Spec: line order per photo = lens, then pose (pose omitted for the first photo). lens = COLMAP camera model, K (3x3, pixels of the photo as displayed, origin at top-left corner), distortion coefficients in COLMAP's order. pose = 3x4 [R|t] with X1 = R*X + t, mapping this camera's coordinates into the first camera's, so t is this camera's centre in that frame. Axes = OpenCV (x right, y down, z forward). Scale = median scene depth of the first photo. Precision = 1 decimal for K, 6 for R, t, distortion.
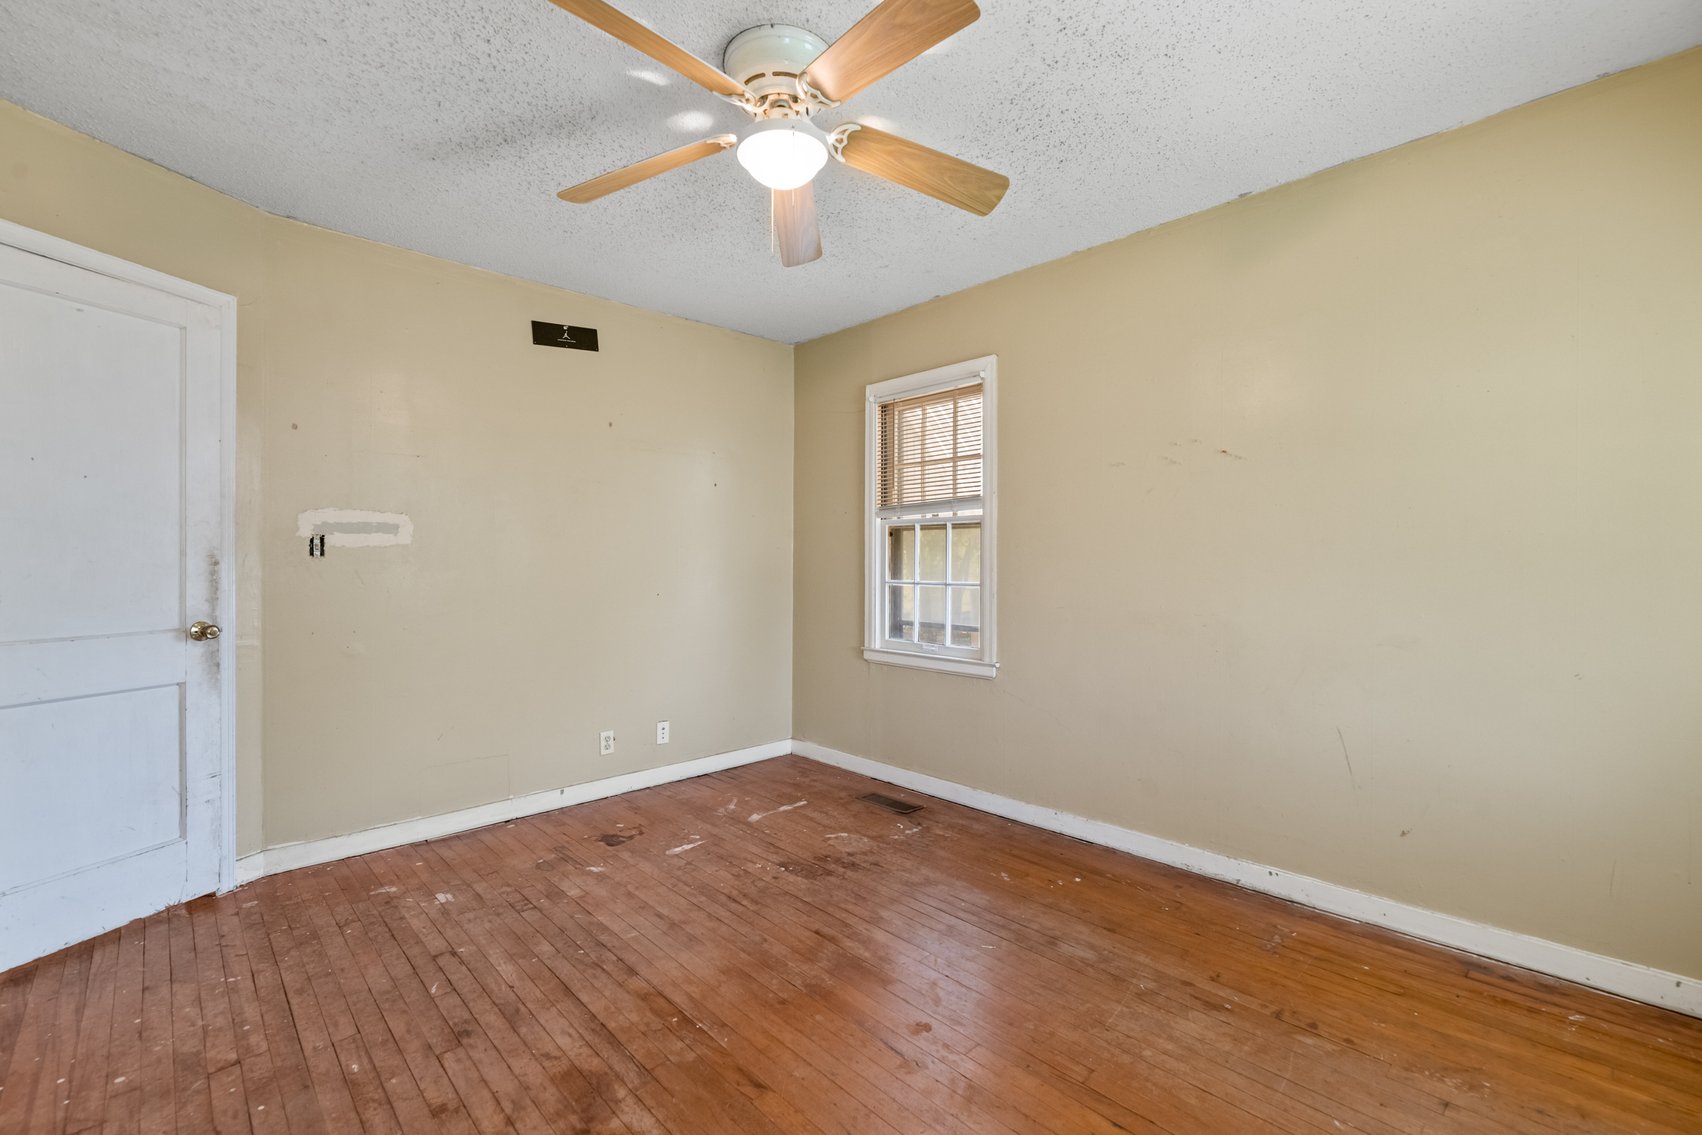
lens RADIAL K [[747.8, 0, 851.9], [0, 747.8, 559.6], [0, 0, 1]] dist [-0.000154, -0.001776]
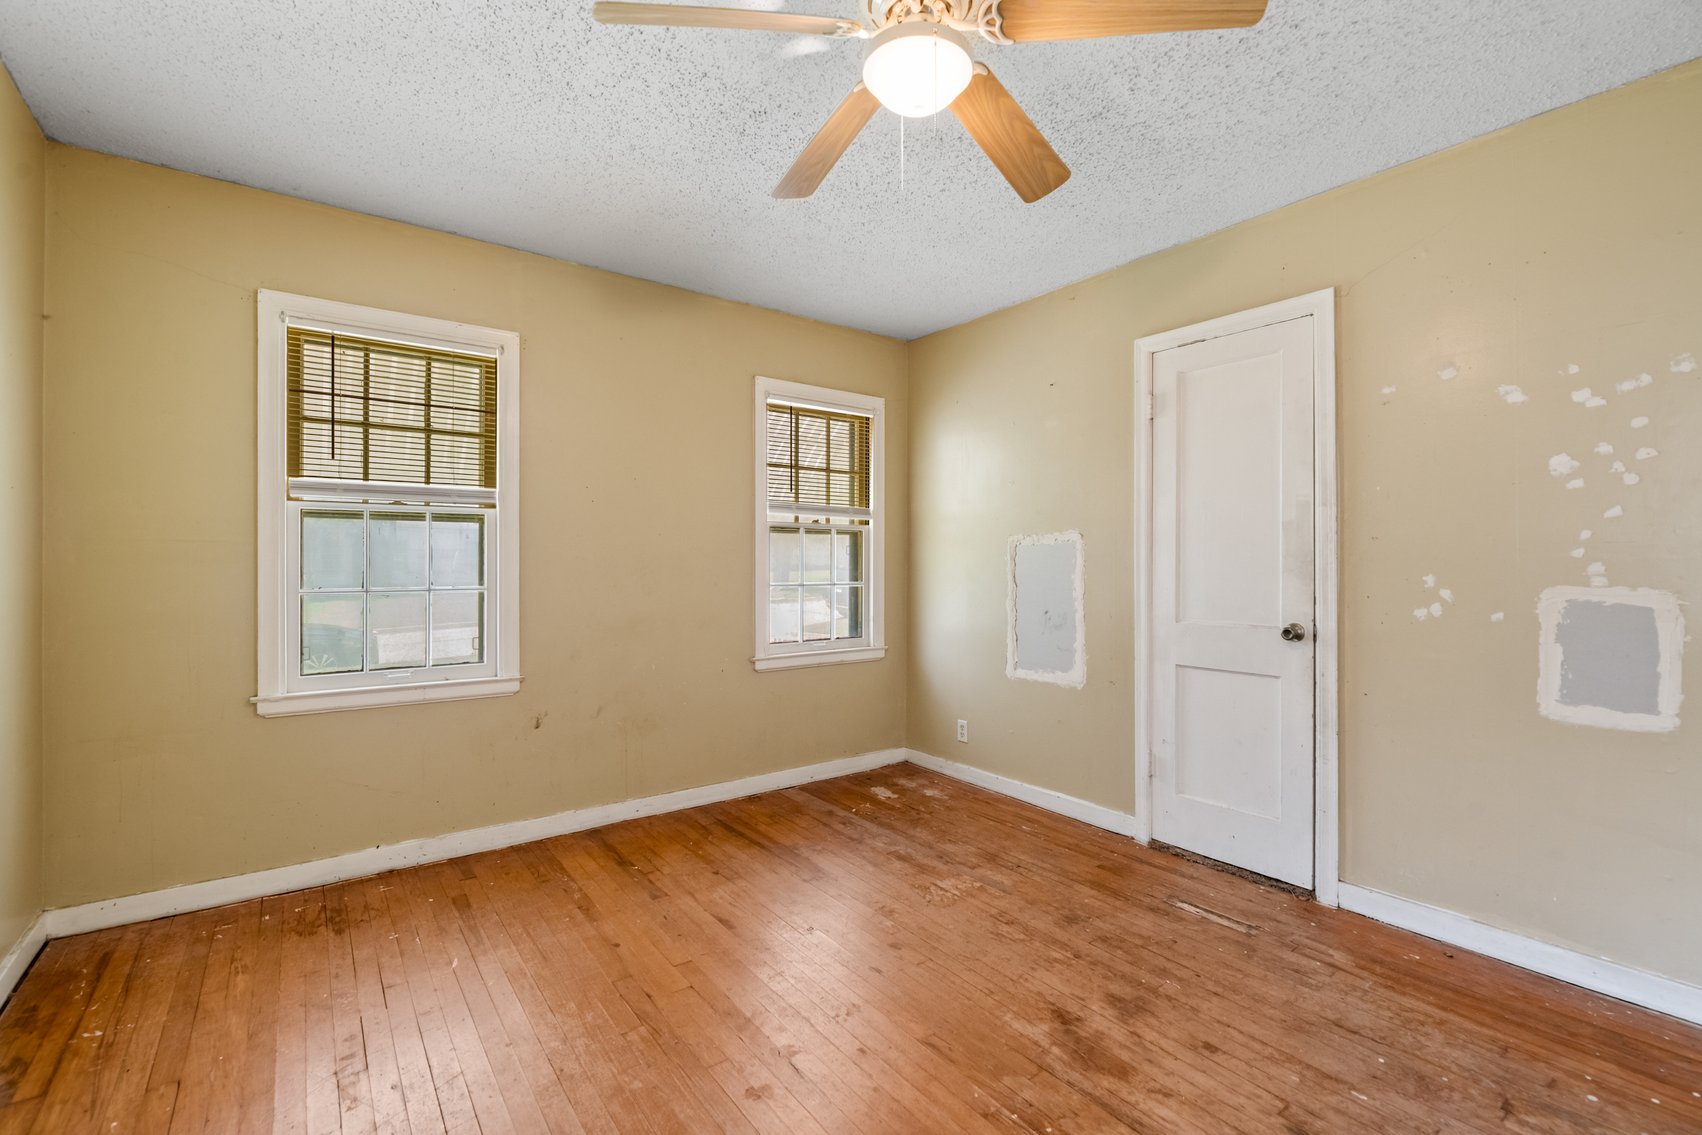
lens RADIAL K [[747.8, 0, 851.9], [0, 747.8, 559.6], [0, 0, 1]] dist [-0.000154, -0.001776]
pose [[-0.994606, -0.001500, 0.103710, -0.085547], [-0.001578, 0.999999, -0.000661, -0.002473], [-0.103709, -0.000821, -0.994607, 1.465230]]
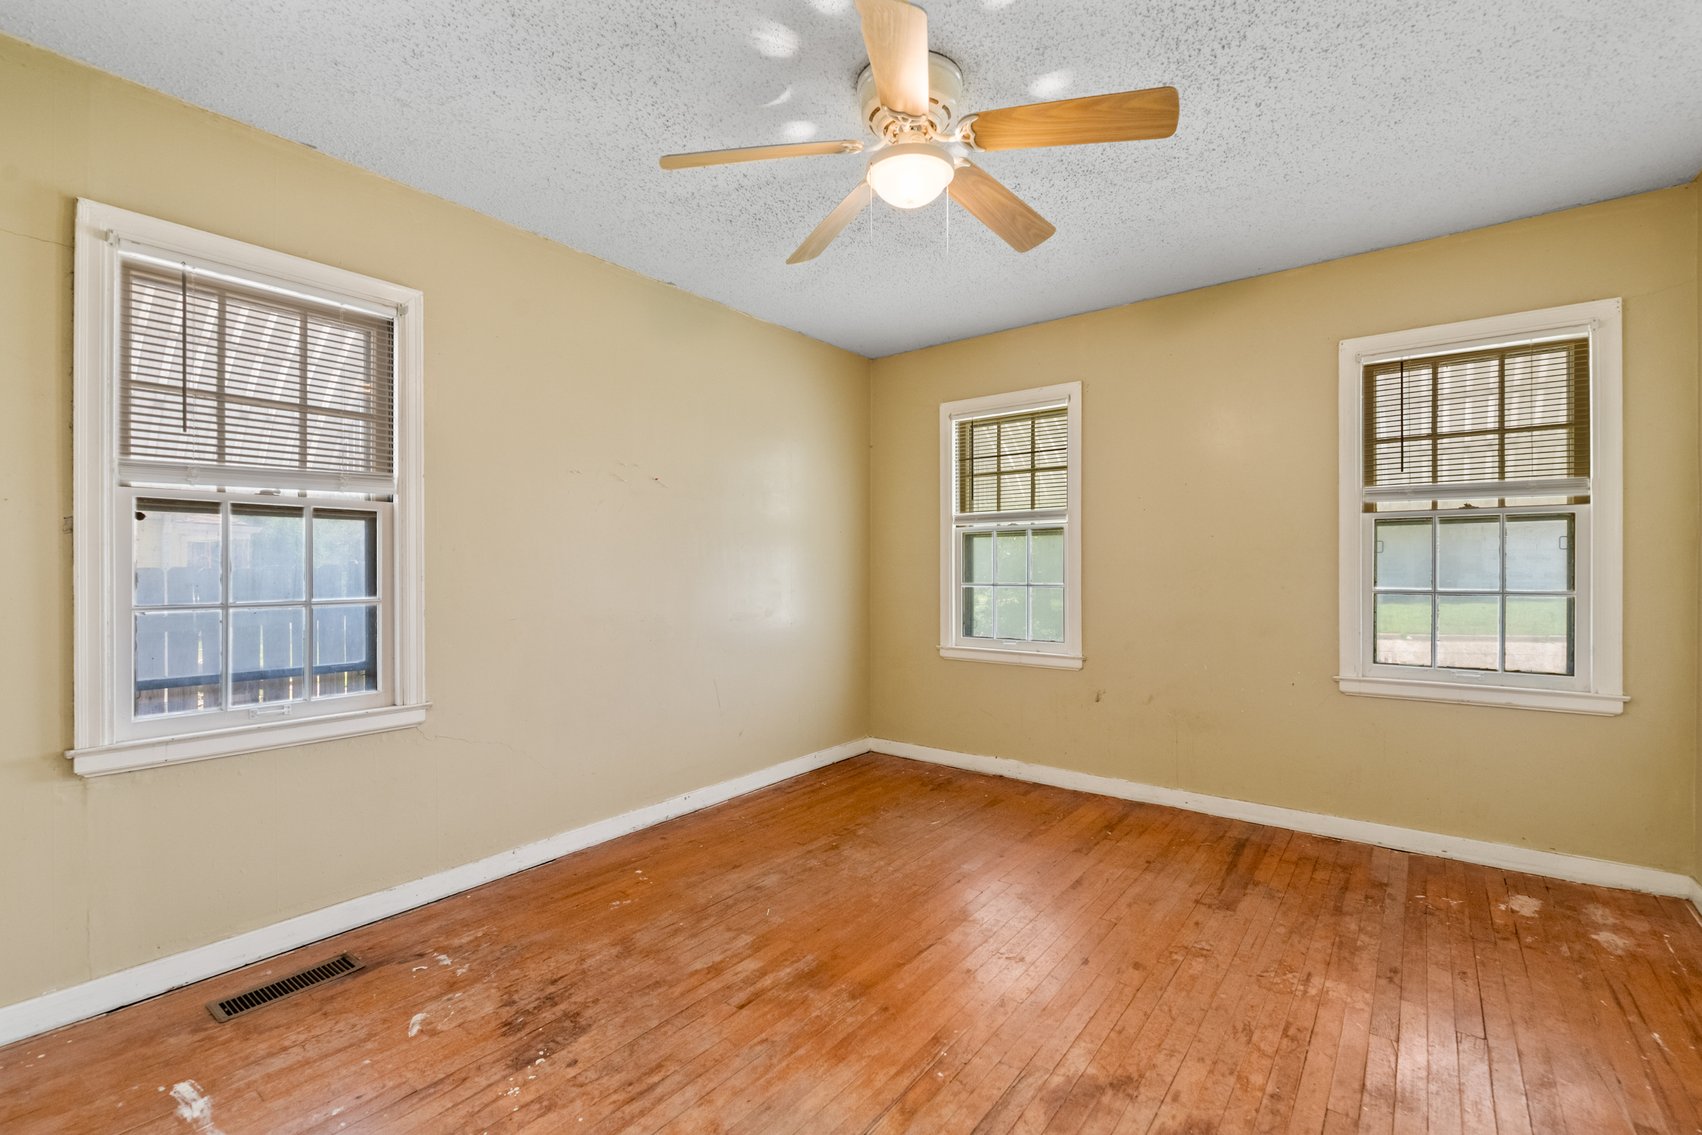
lens RADIAL K [[747.8, 0, 851.9], [0, 747.8, 559.6], [0, 0, 1]] dist [-0.000154, -0.001776]
pose [[-0.164717, 0.013103, 0.986254, -0.884207], [0.003271, 0.999914, -0.012738, 0.009188], [-0.986335, 0.001128, -0.164746, 0.997821]]
